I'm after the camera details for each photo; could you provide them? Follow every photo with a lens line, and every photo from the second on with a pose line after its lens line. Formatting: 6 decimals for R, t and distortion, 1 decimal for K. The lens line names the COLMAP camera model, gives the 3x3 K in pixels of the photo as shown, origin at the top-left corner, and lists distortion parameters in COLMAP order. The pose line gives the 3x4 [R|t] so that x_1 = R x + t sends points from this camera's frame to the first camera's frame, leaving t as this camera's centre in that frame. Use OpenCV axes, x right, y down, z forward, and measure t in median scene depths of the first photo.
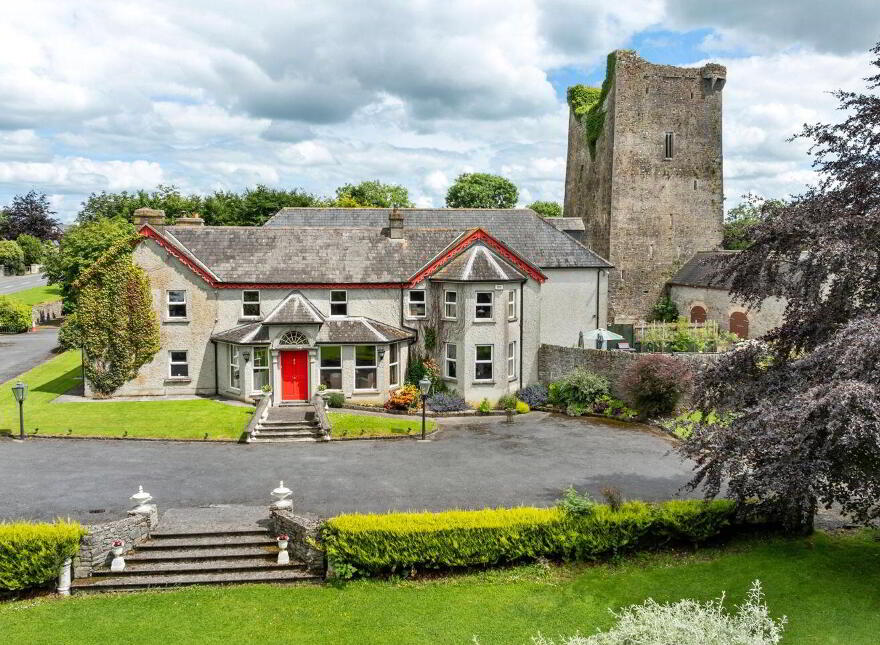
lens RADIAL K [[1260.8, 0, 440.0], [0, 1260.8, 322.5], [0, 0, 1]] dist [-0.019807, -0.076640]
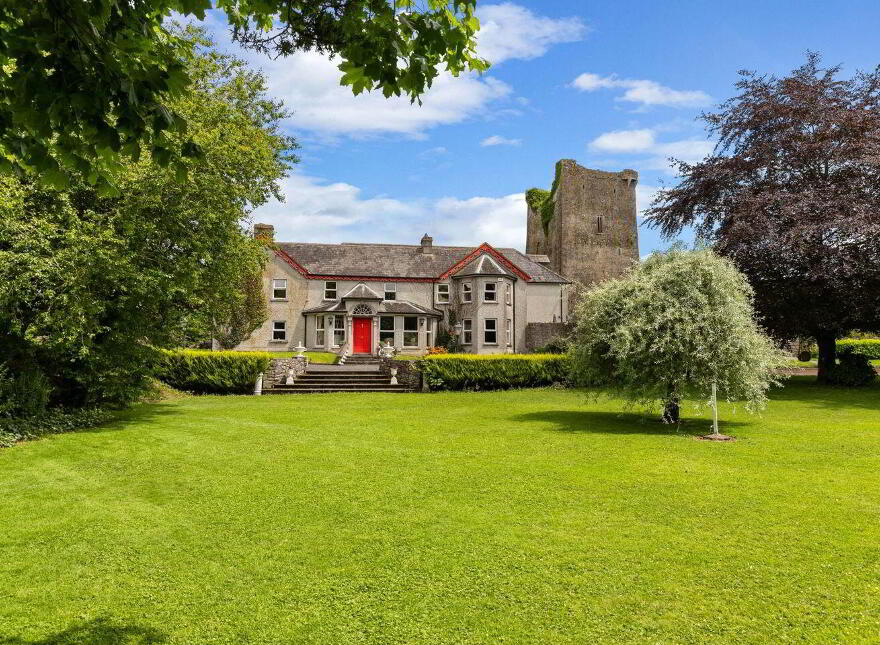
lens RADIAL K [[1260.8, 0, 440.0], [0, 1260.8, 322.5], [0, 0, 1]] dist [-0.019807, -0.076640]
pose [[0.995160, 0.011812, 0.097557, -0.165991], [0.011298, 0.972415, -0.232982, 0.362031], [-0.097618, 0.232957, 0.967575, -0.410457]]
